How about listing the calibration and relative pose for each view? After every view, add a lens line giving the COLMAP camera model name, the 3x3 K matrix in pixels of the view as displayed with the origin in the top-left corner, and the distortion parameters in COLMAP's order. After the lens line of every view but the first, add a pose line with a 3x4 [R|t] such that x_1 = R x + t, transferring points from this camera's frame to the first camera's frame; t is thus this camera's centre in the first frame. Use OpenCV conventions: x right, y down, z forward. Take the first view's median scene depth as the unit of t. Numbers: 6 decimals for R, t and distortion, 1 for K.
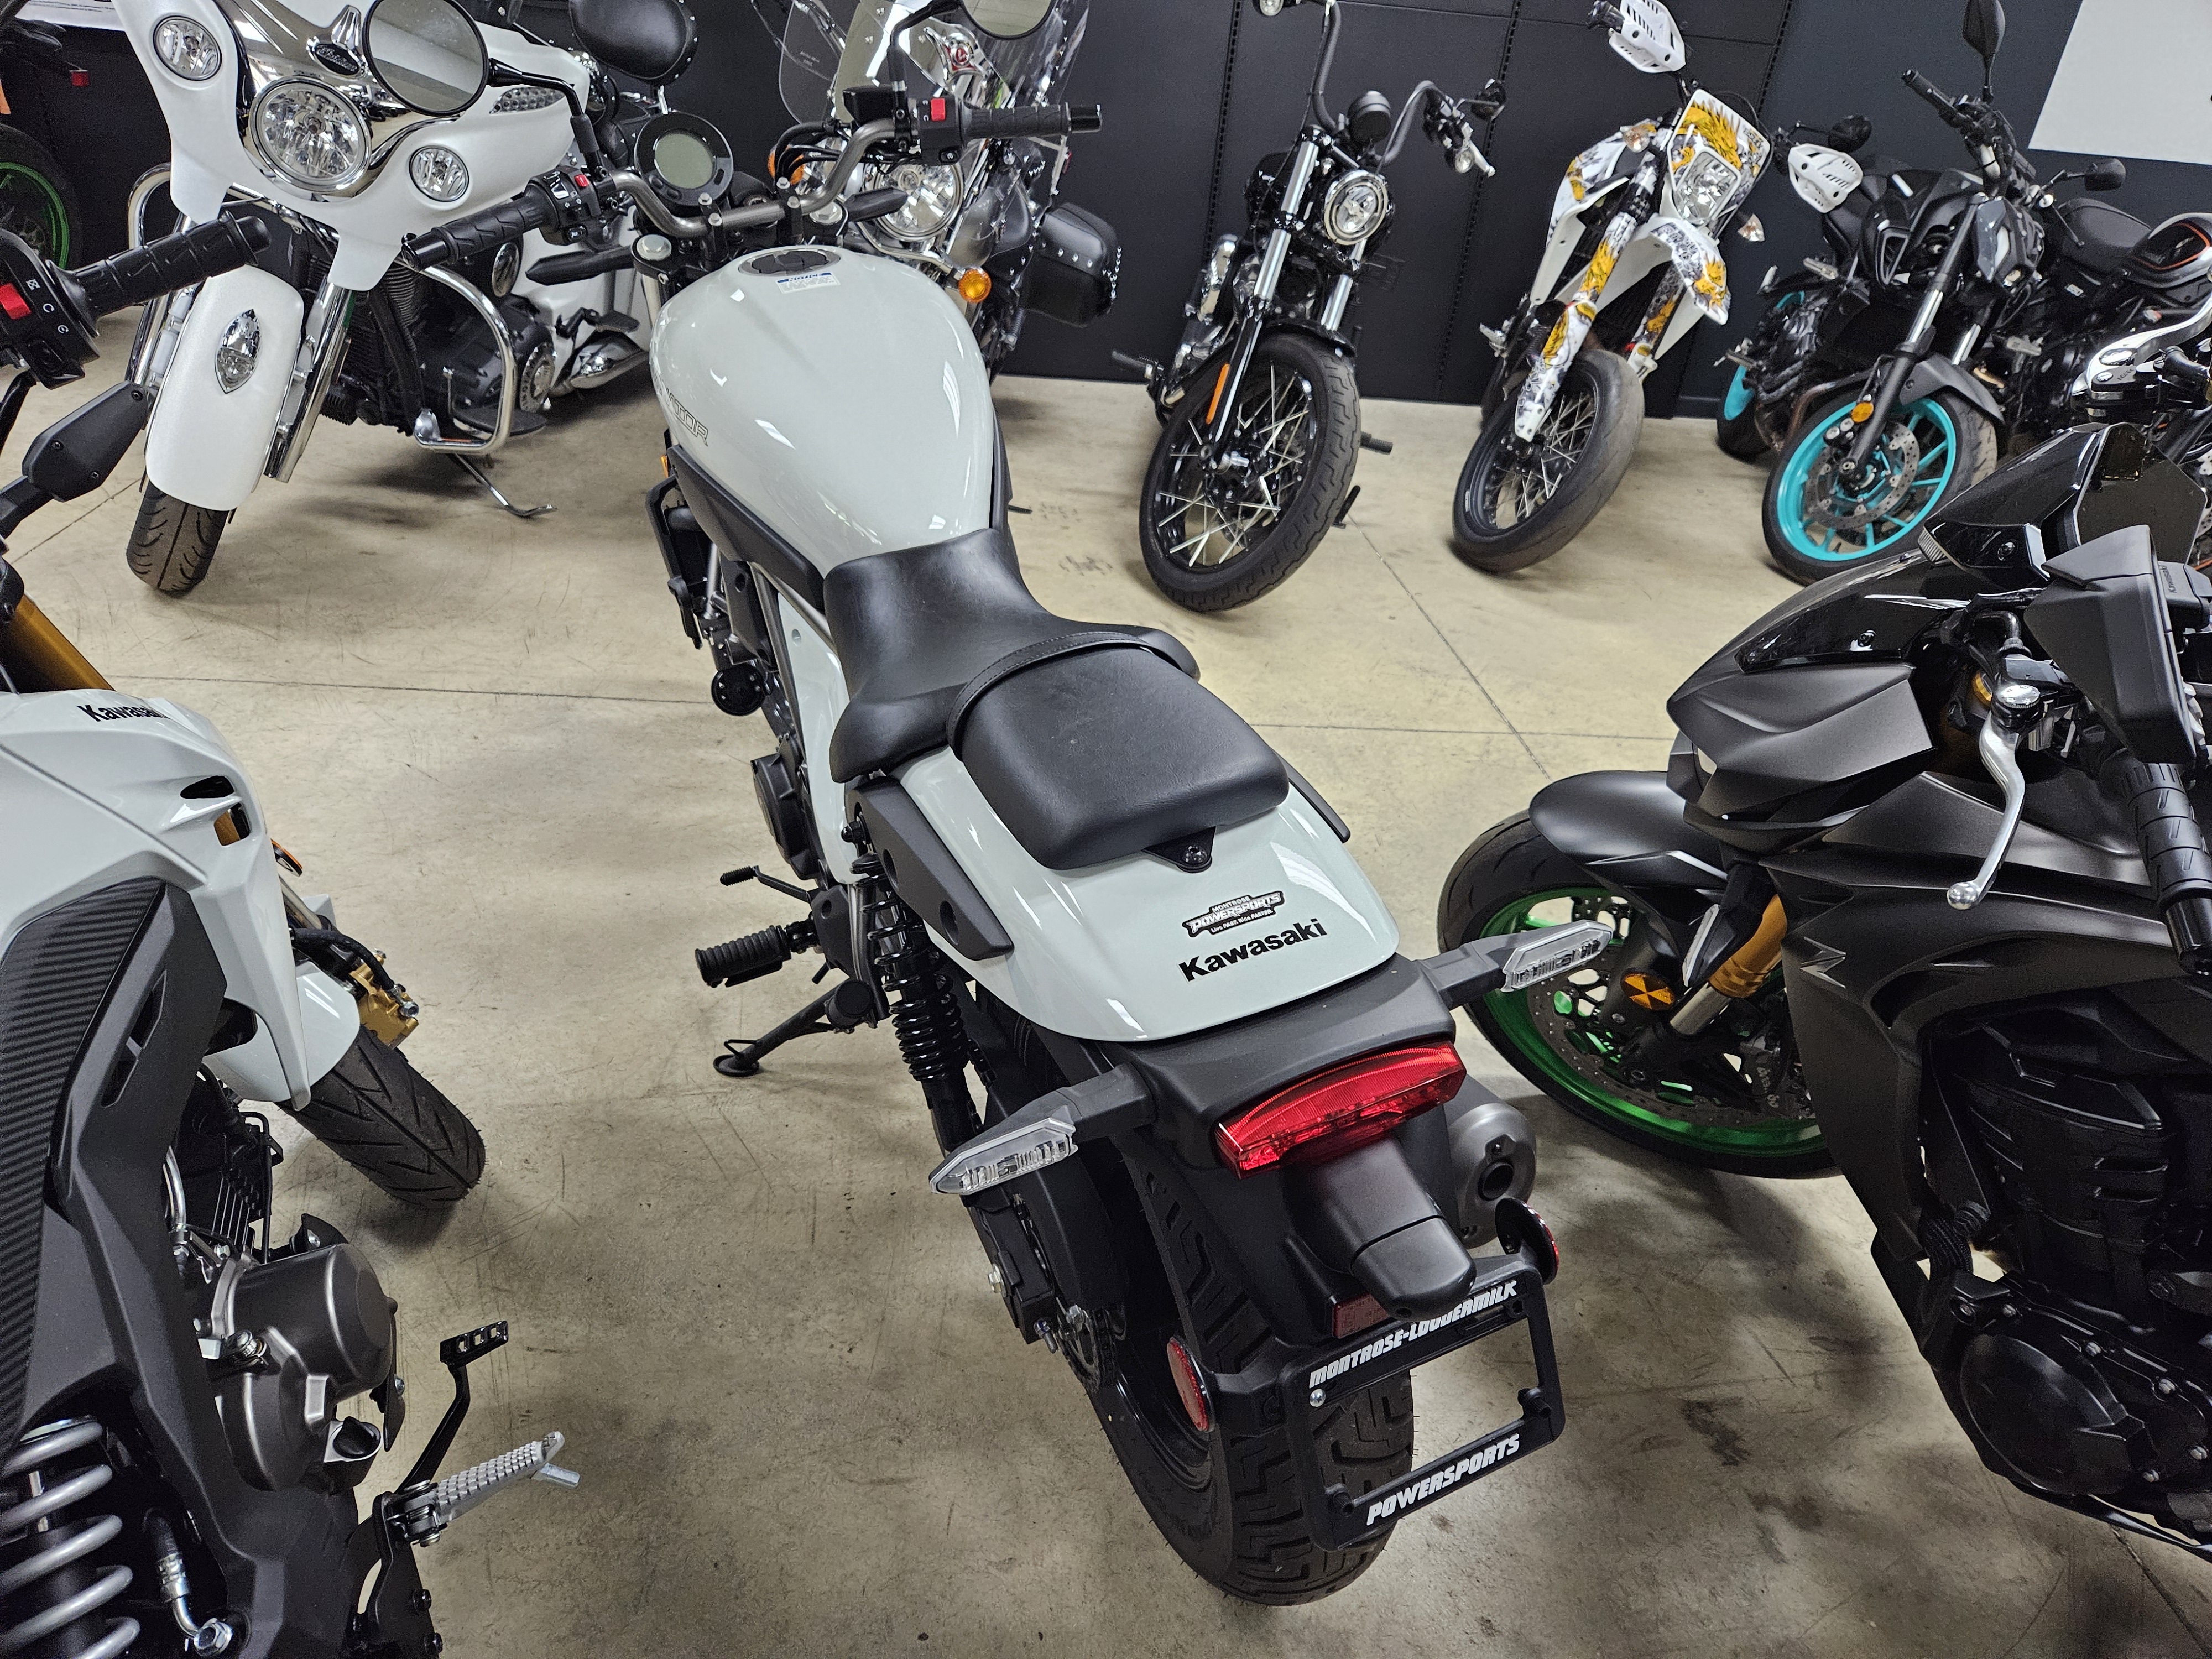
lens RADIAL K [[1489.6, 0, 1106.0], [0, 1489.6, 829.5], [0, 0, 1]] dist [0.084310, -0.084117]
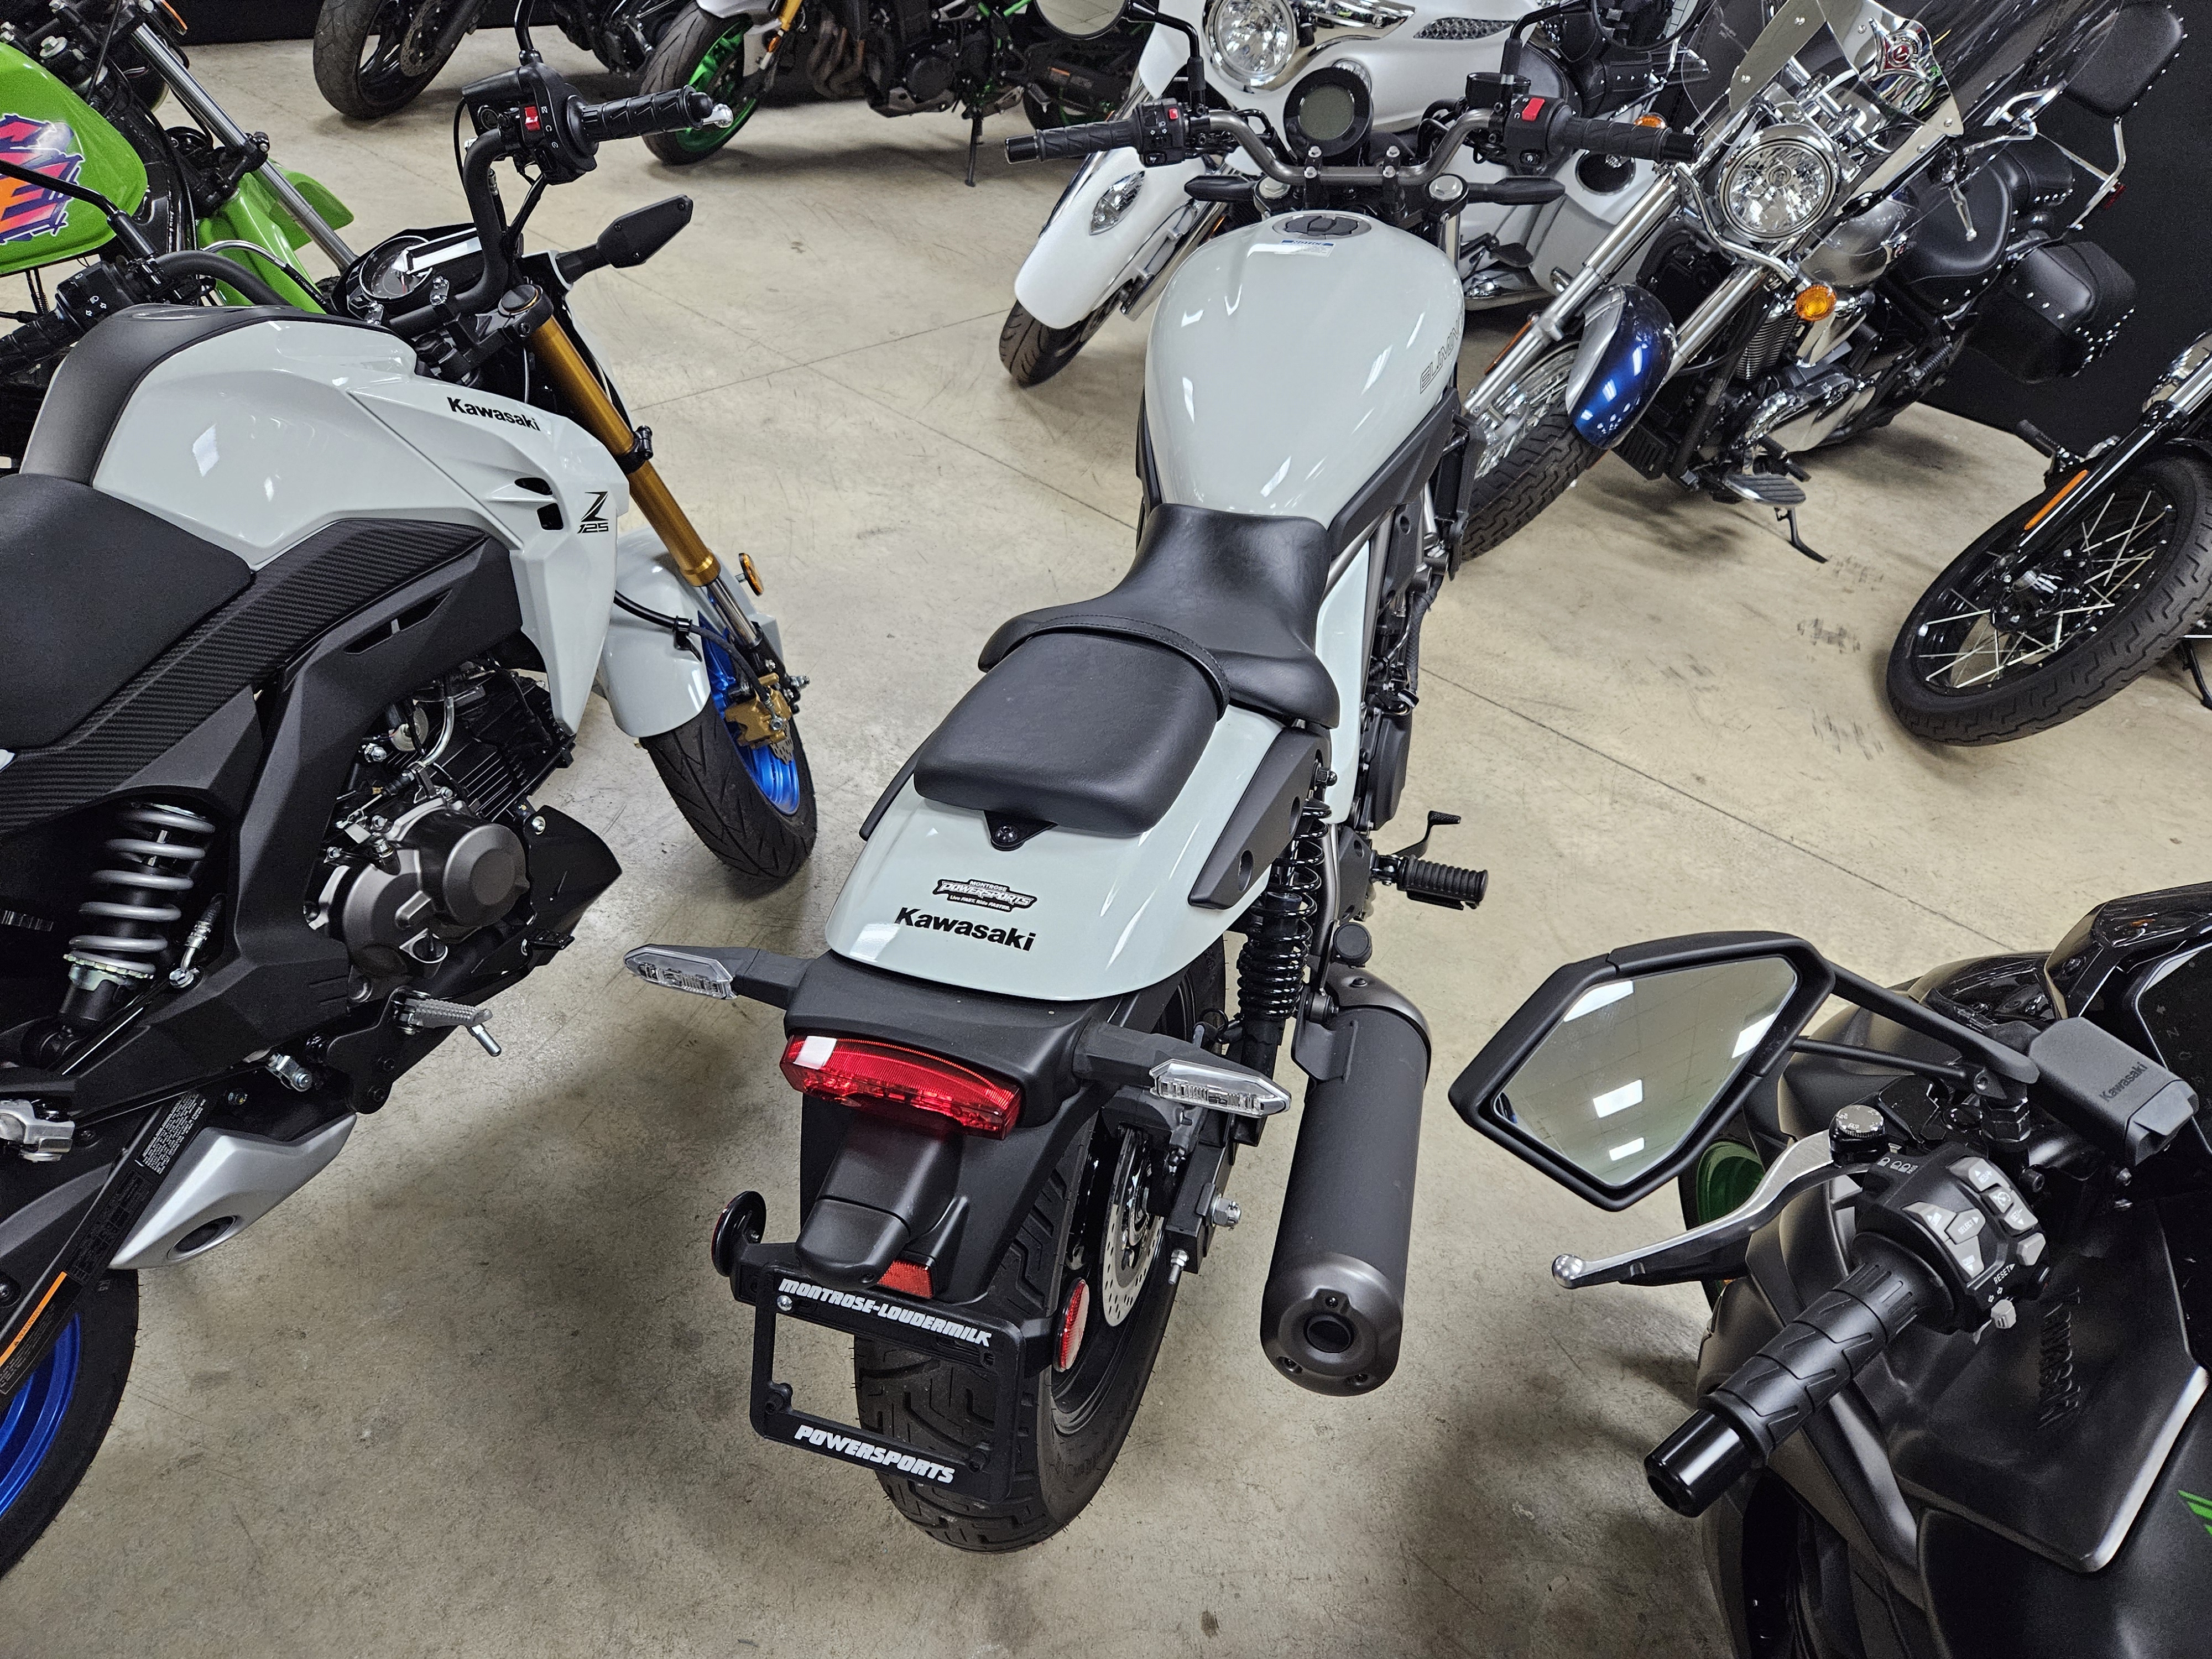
lens RADIAL K [[1495.2, 0, 1104.3], [0, 1495.2, 795.0], [0, 0, 1]] dist [0.080494, -0.088067]
pose [[0.740720, 0.423203, -0.521760, 0.676787], [-0.409067, 0.900189, 0.149414, -0.202114], [0.532915, 0.102761, 0.839906, 0.144012]]
